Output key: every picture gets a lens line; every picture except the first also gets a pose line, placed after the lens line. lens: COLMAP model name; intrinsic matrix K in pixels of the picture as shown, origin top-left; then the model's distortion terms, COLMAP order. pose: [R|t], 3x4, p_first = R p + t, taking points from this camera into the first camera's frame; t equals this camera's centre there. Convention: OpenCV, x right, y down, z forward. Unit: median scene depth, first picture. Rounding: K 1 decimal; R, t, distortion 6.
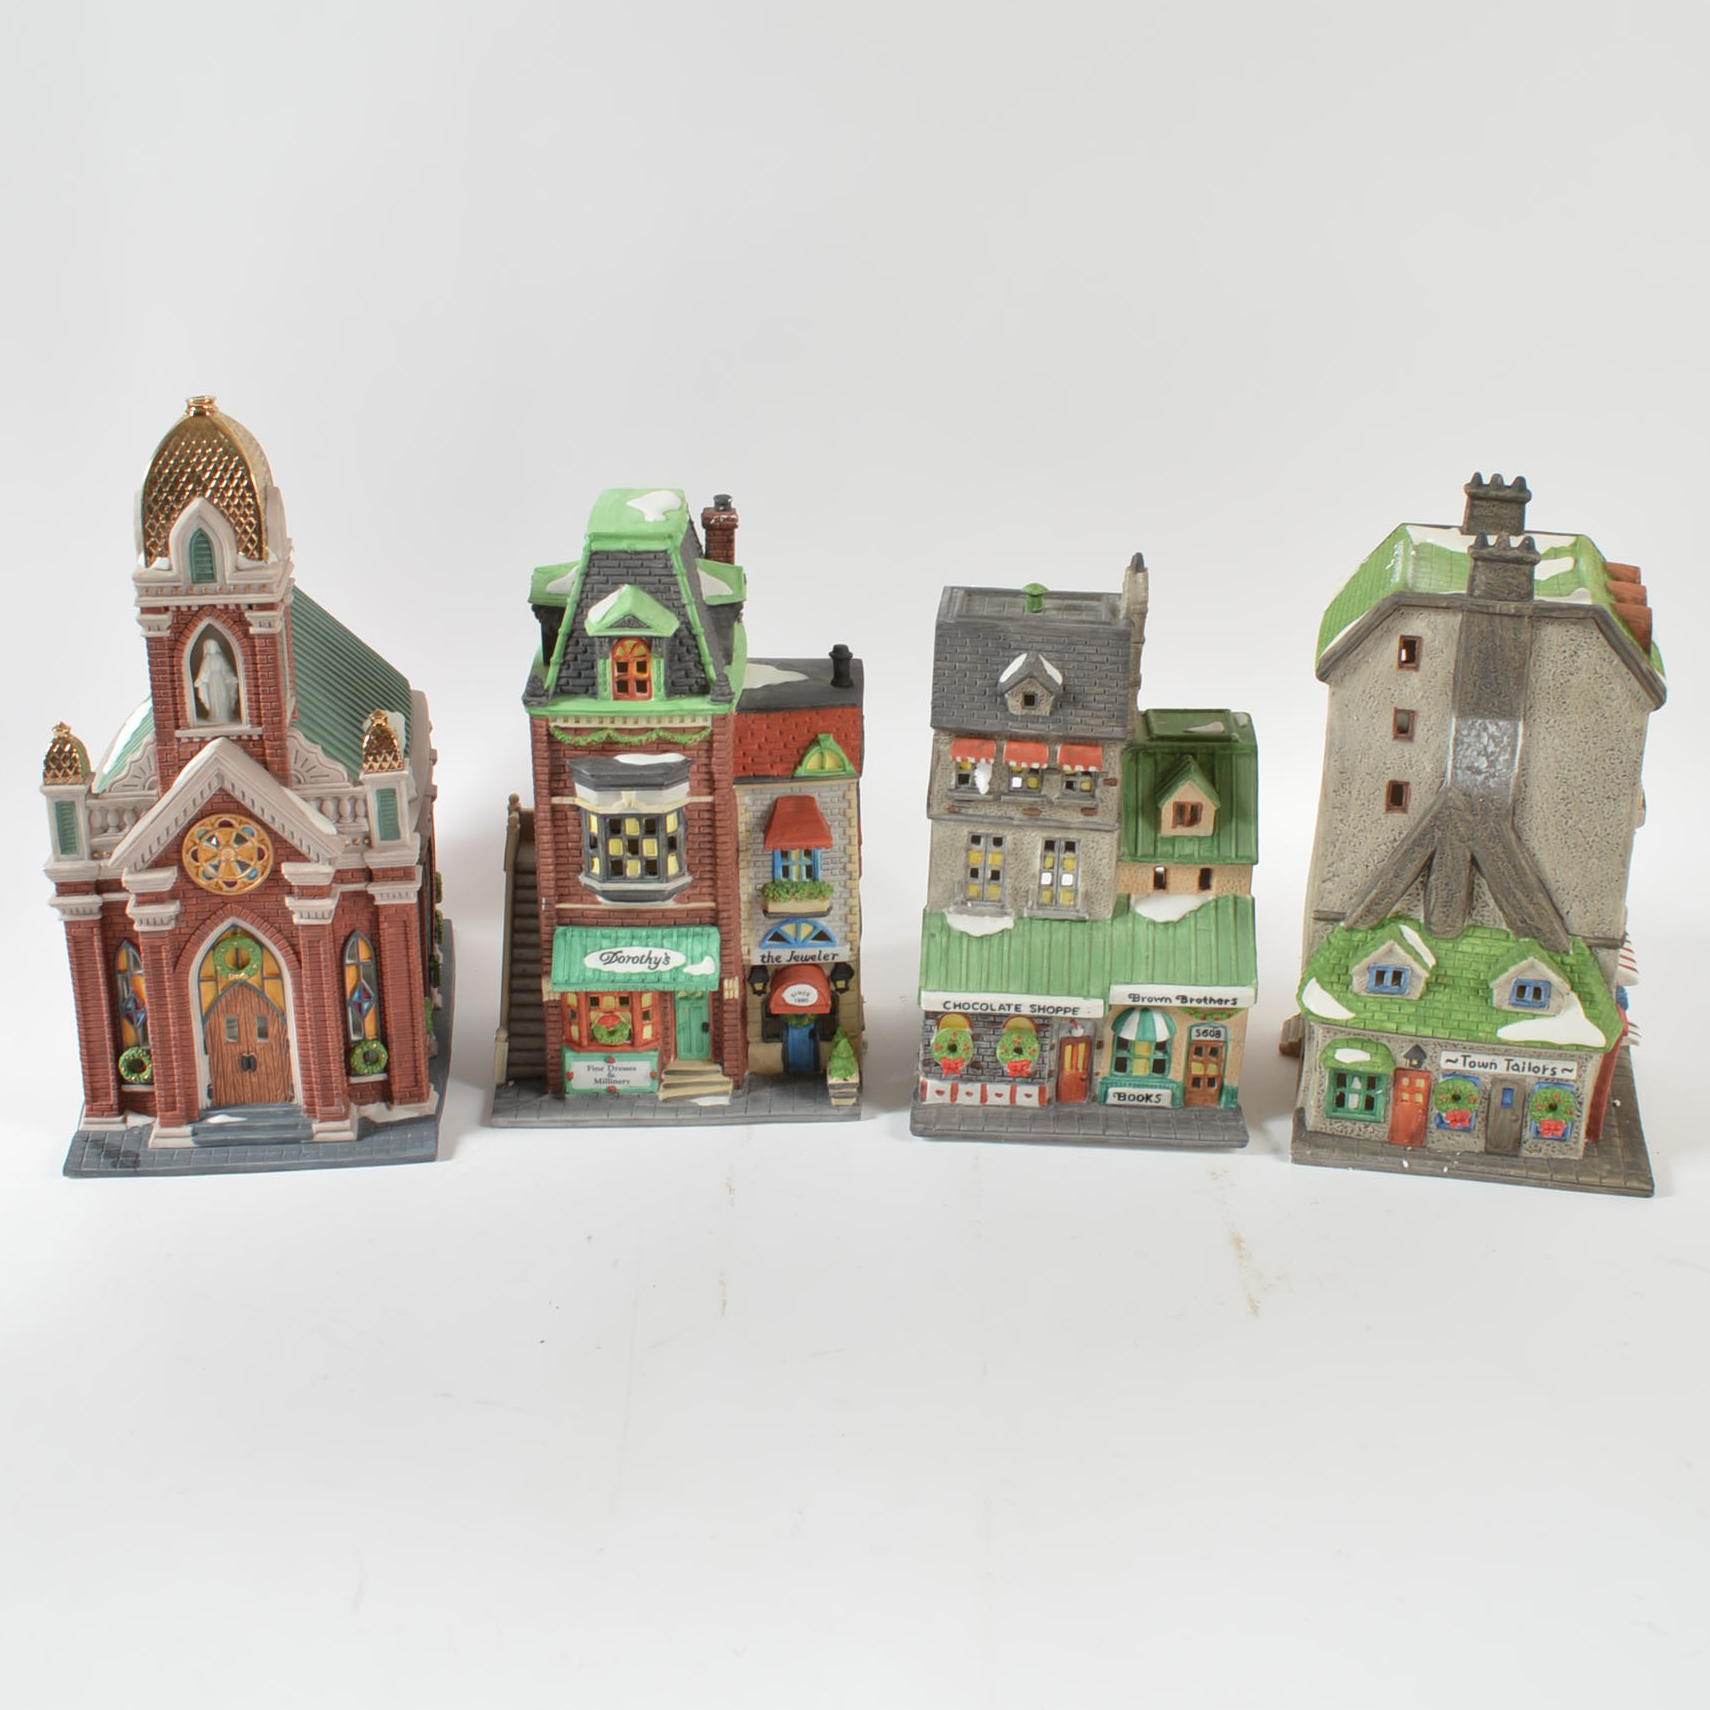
lens RADIAL K [[2219.0, 0, 855.0], [0, 2219.0, 855.0], [0, 0, 1]] dist [-0.011809, -0.001266]
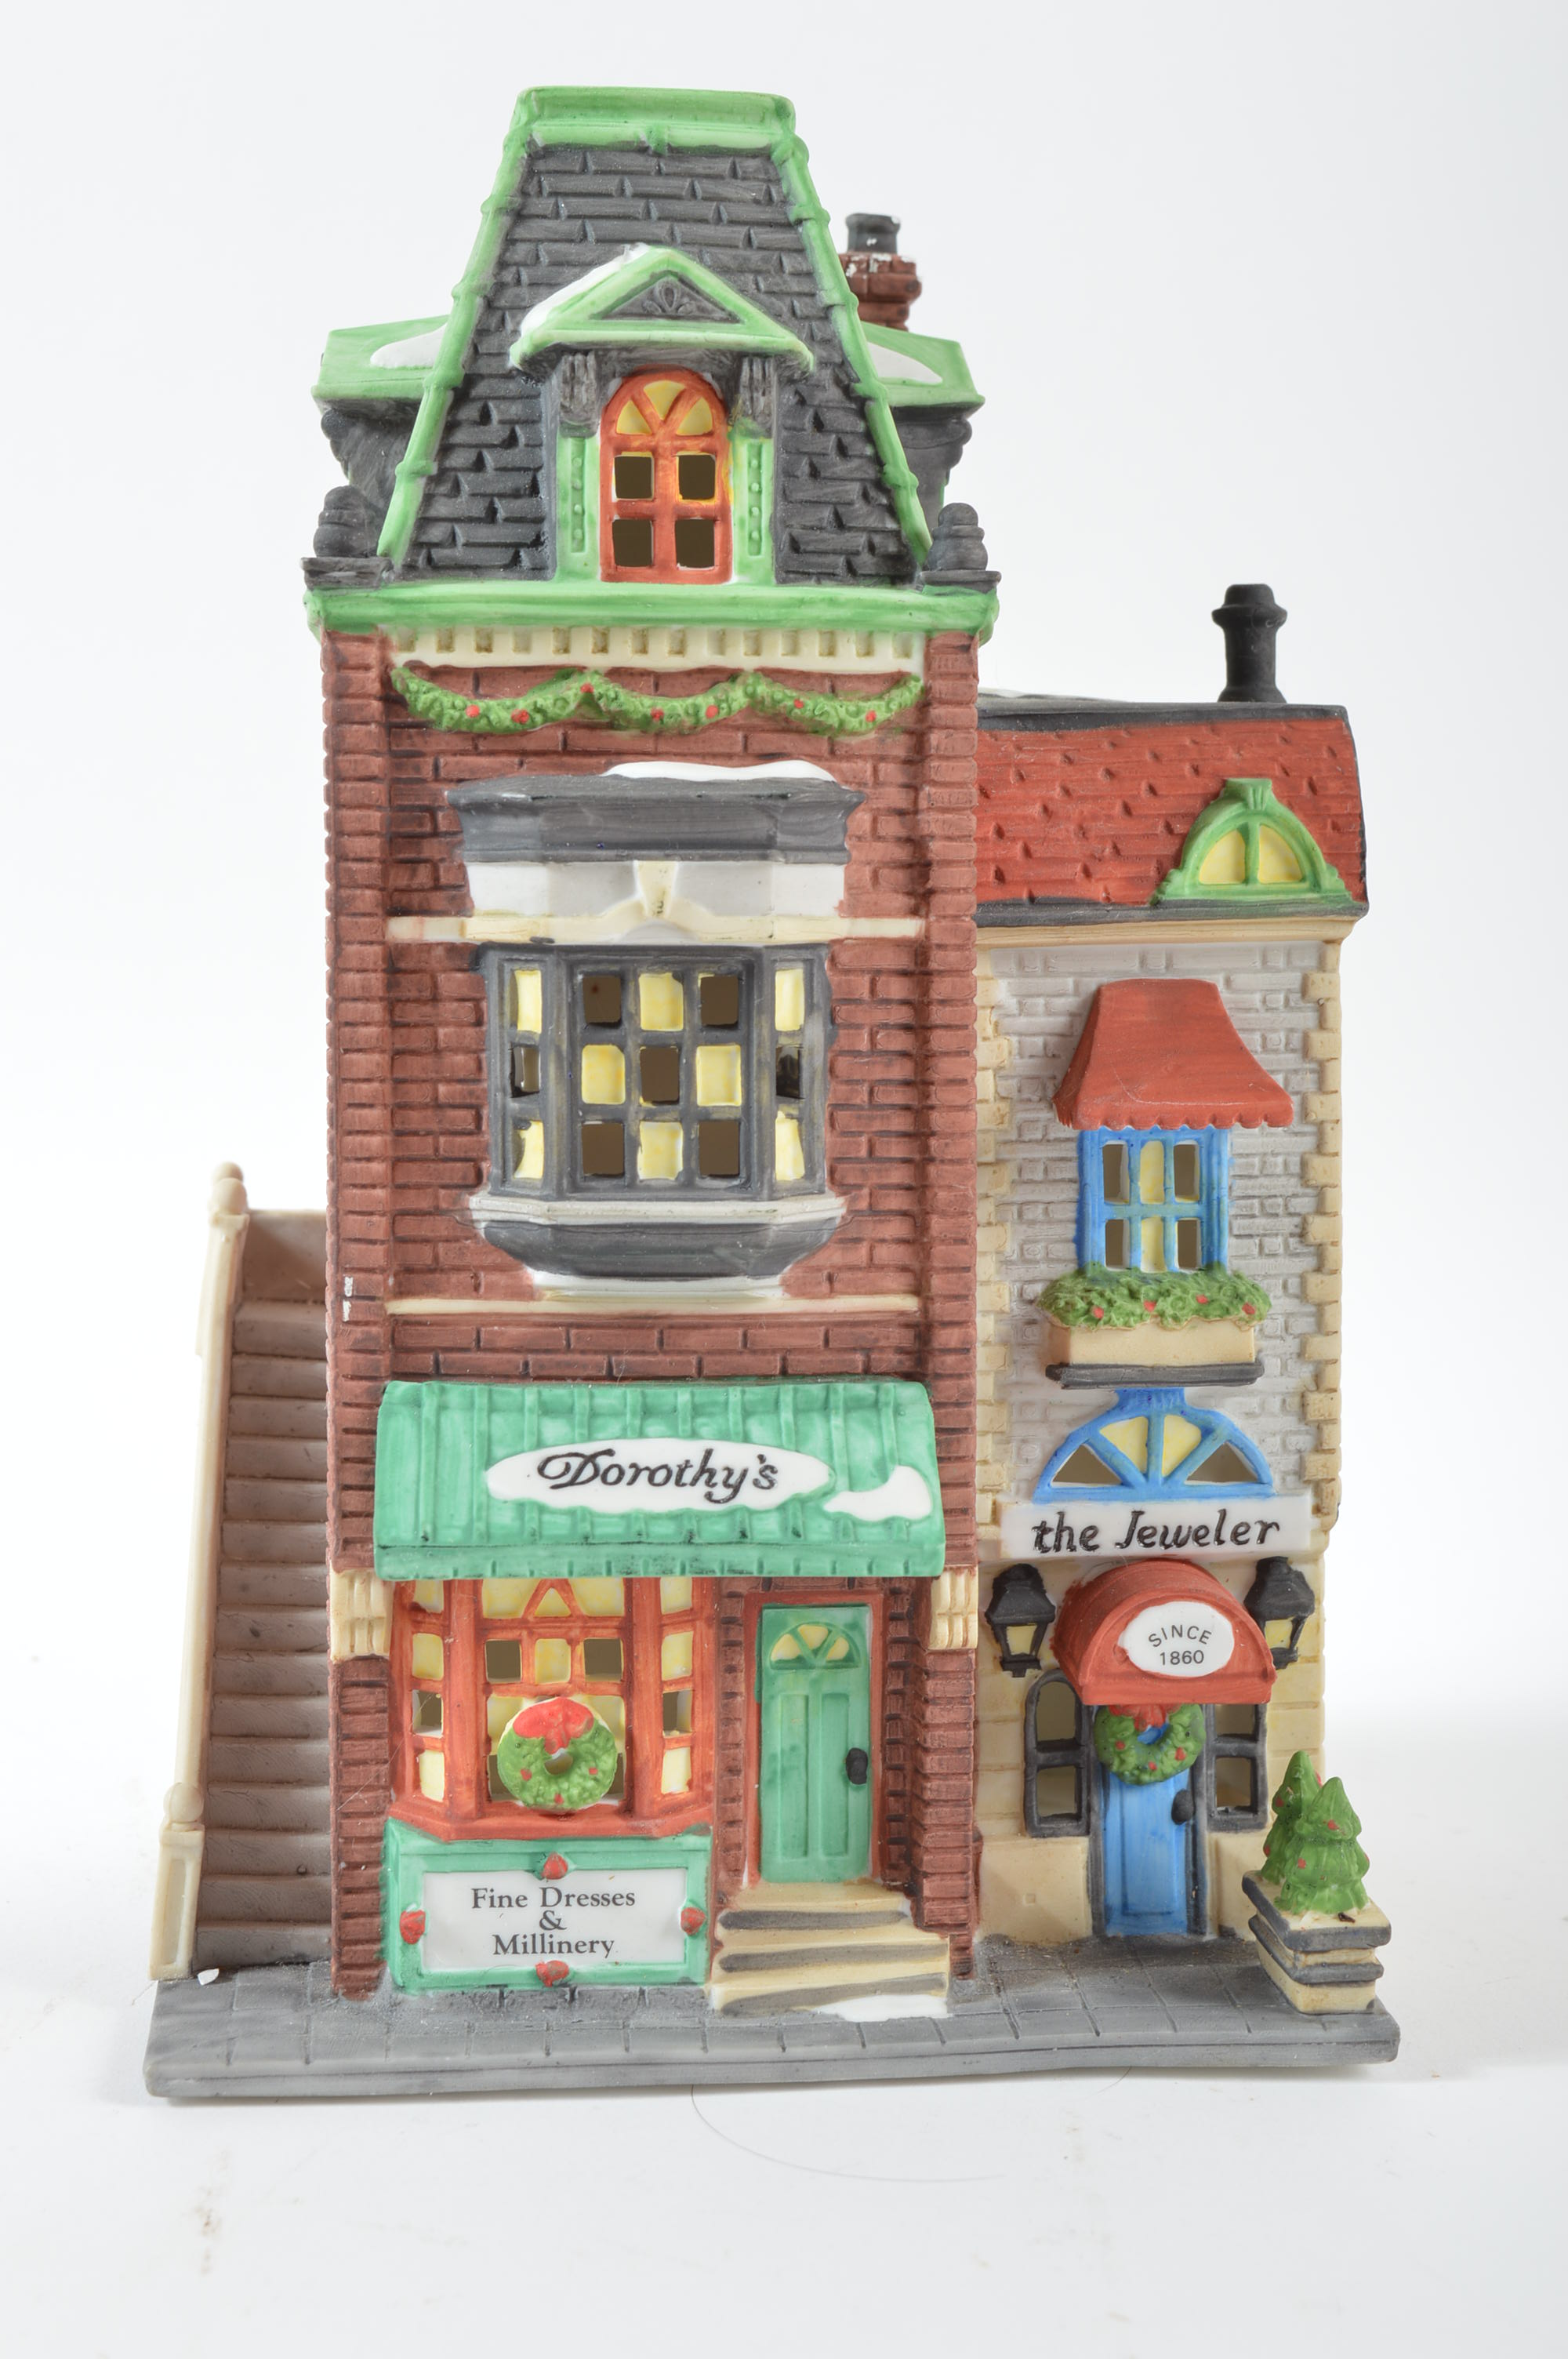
lens RADIAL K [[3458.9, 0, 784.0], [0, 3458.9, 1179.5], [0, 0, 1]] dist [-0.005169, -0.002988]
pose [[0.999285, -0.005303, 0.037440, -0.118613], [0.014536, 0.967913, -0.250866, 0.148439], [-0.034908, 0.251231, 0.967298, 0.651029]]
